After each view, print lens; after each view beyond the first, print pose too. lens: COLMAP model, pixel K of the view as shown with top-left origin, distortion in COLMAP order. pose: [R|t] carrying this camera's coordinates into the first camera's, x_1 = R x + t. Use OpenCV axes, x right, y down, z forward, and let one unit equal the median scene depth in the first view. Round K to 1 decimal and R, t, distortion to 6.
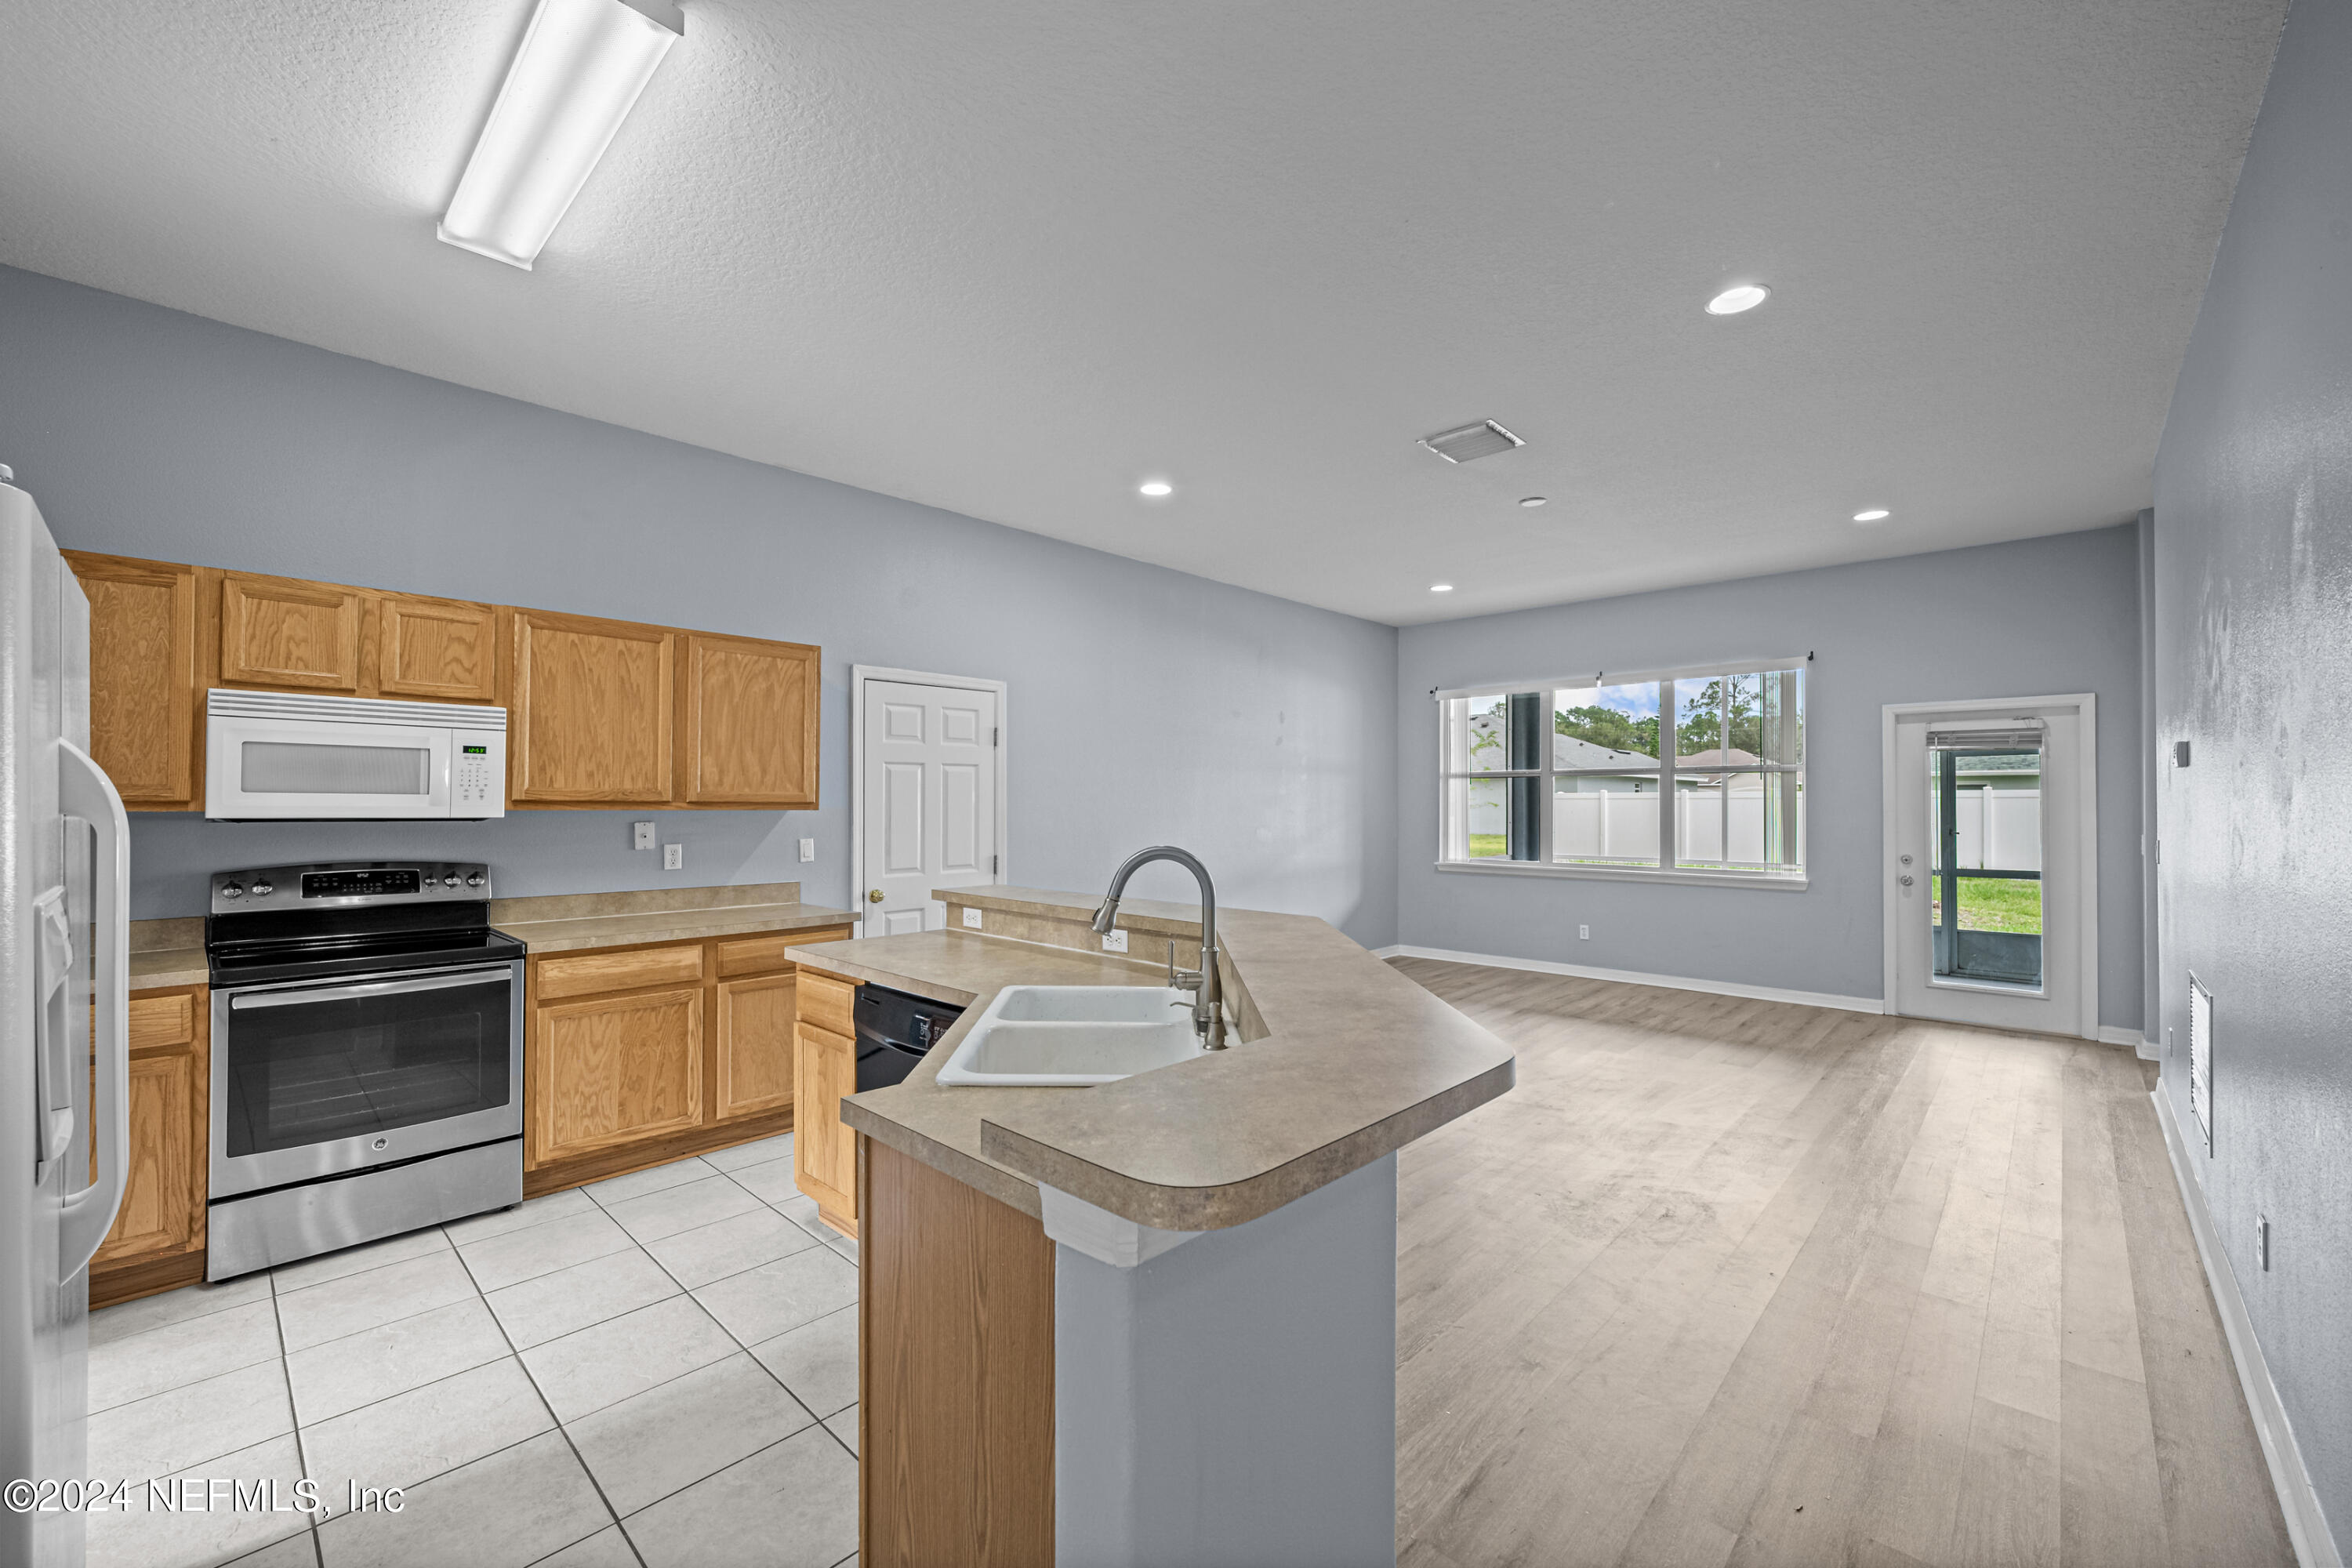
lens RADIAL K [[945.3, 0, 1160.8], [0, 945.3, 784.9], [0, 0, 1]] dist [-0.002612, 0.000209]
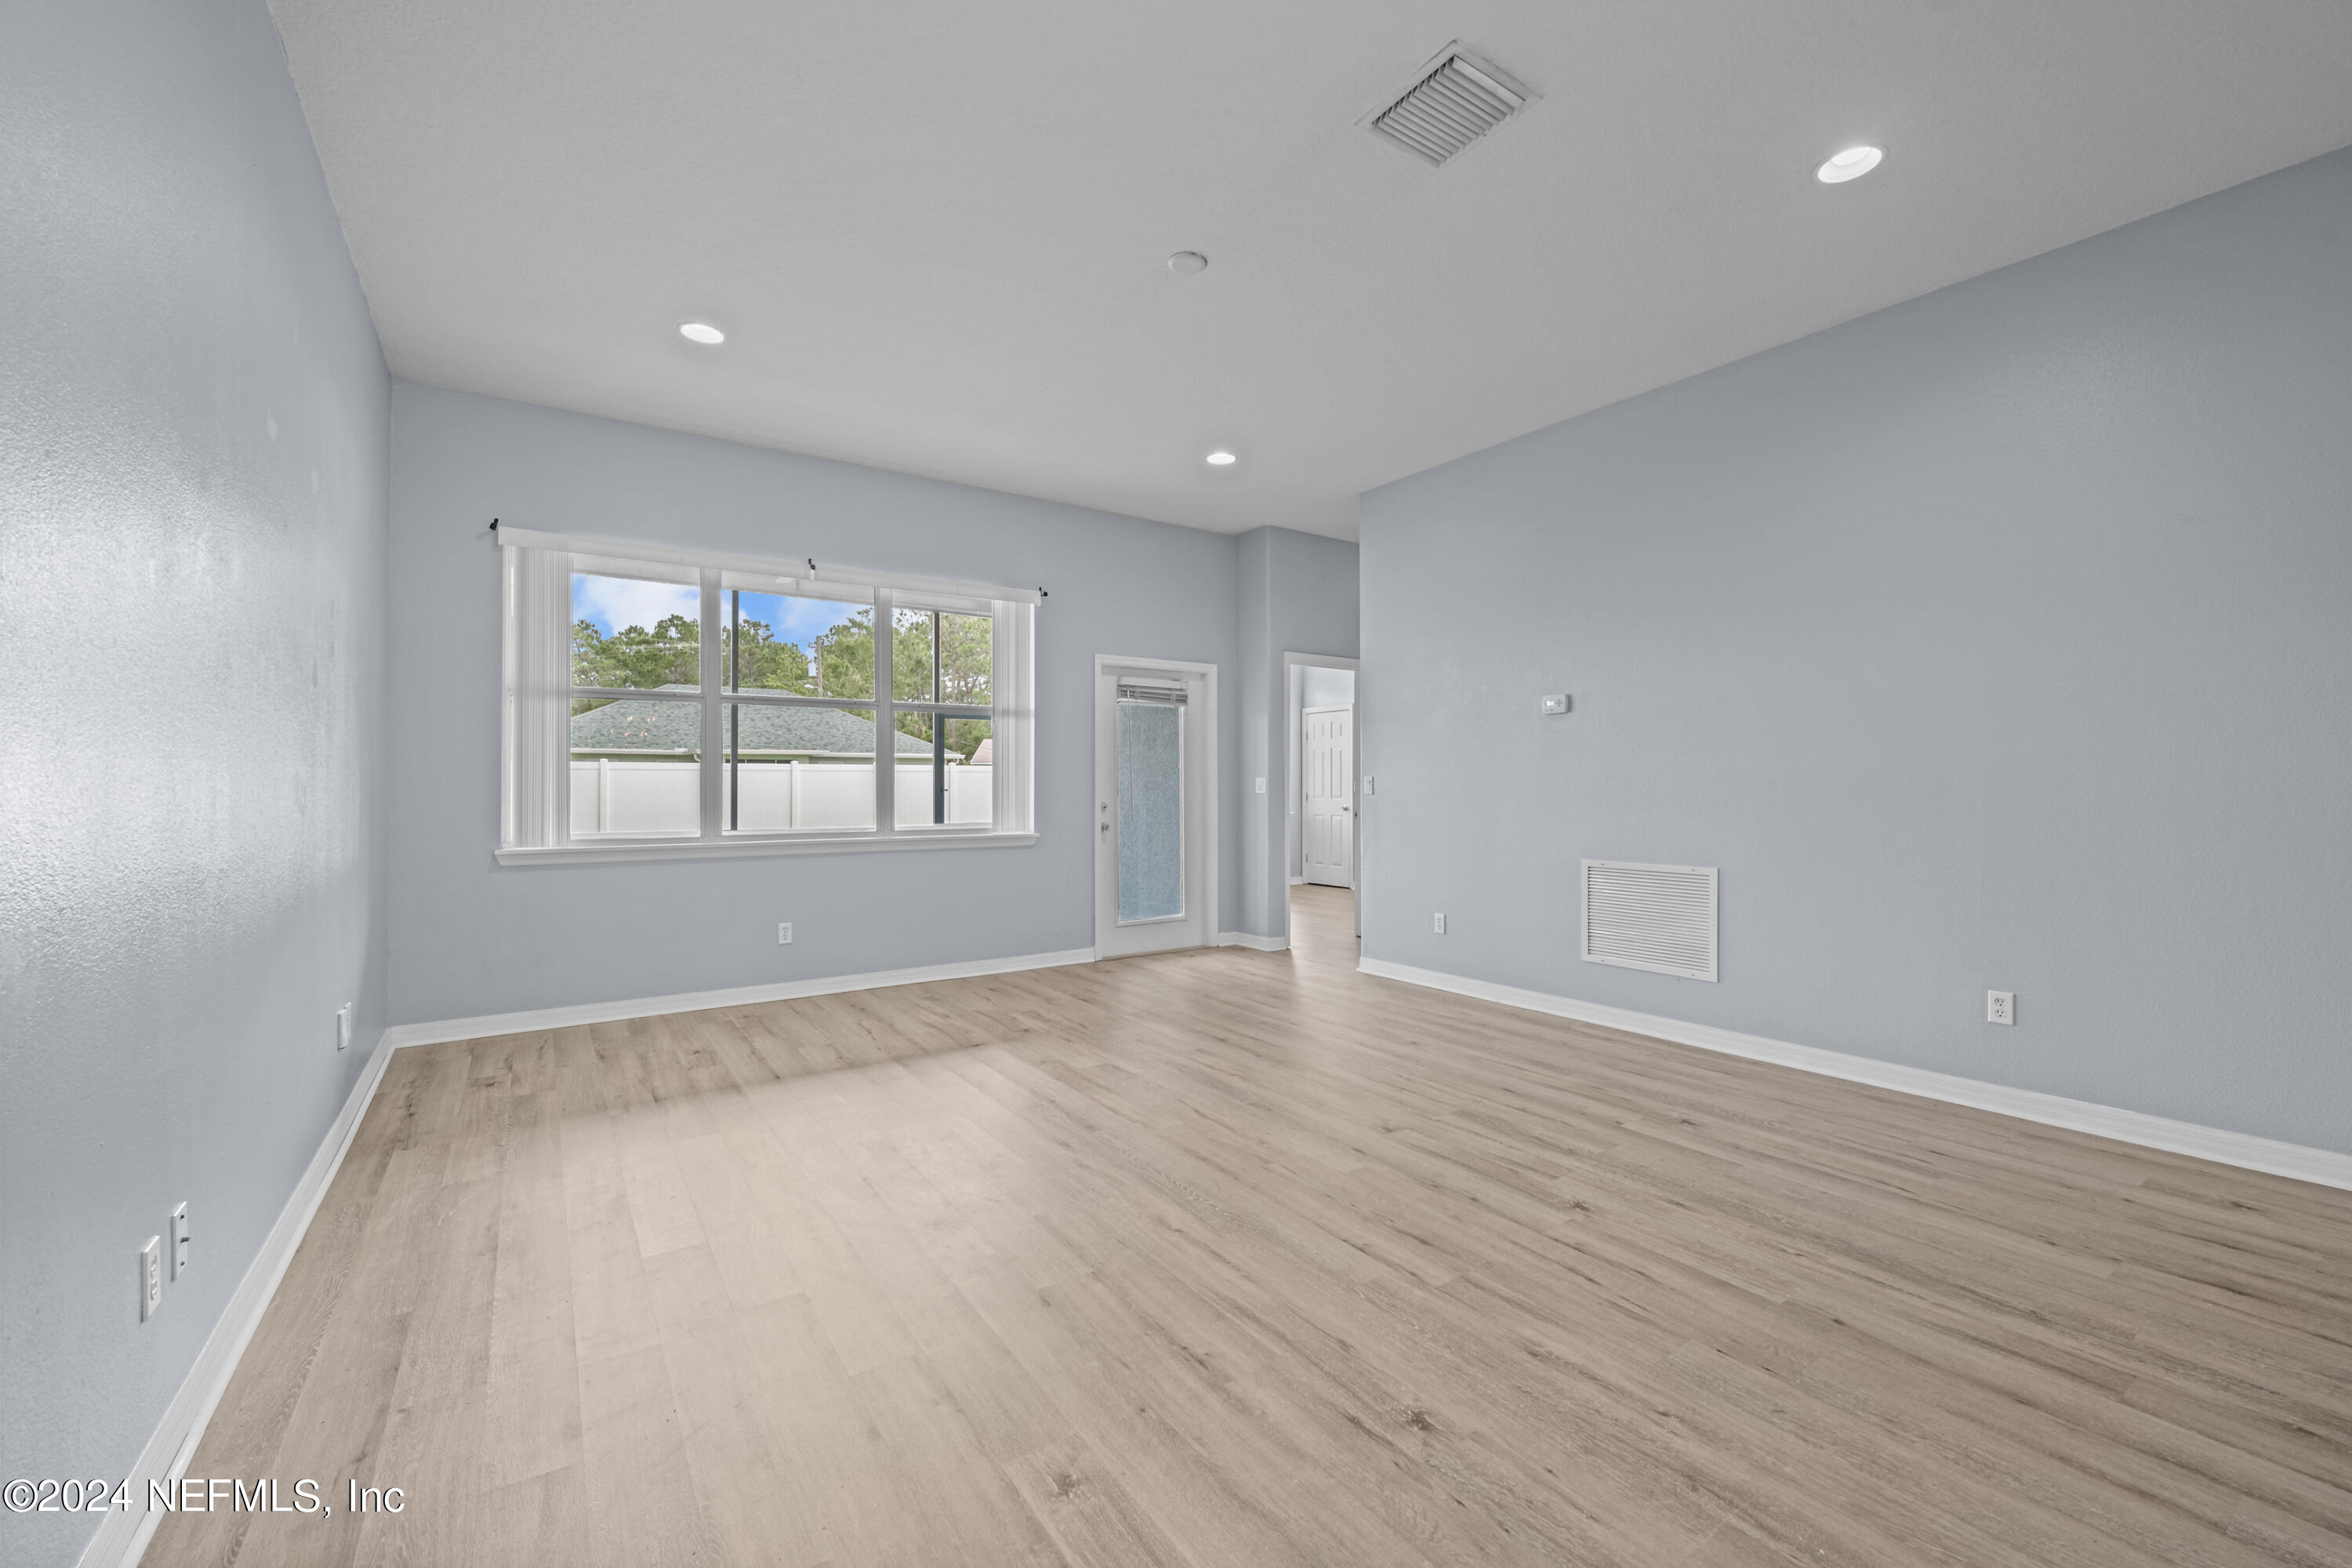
lens RADIAL K [[945.3, 0, 1218.9], [0, 945.3, 779.7], [0, 0, 1]] dist [-0.002612, 0.000209]
pose [[0.187285, 0.004003, 0.982297, -0.231106], [-0.016867, 0.999857, -0.000859, 0.056251], [-0.982161, -0.016407, 0.187326, 0.795805]]
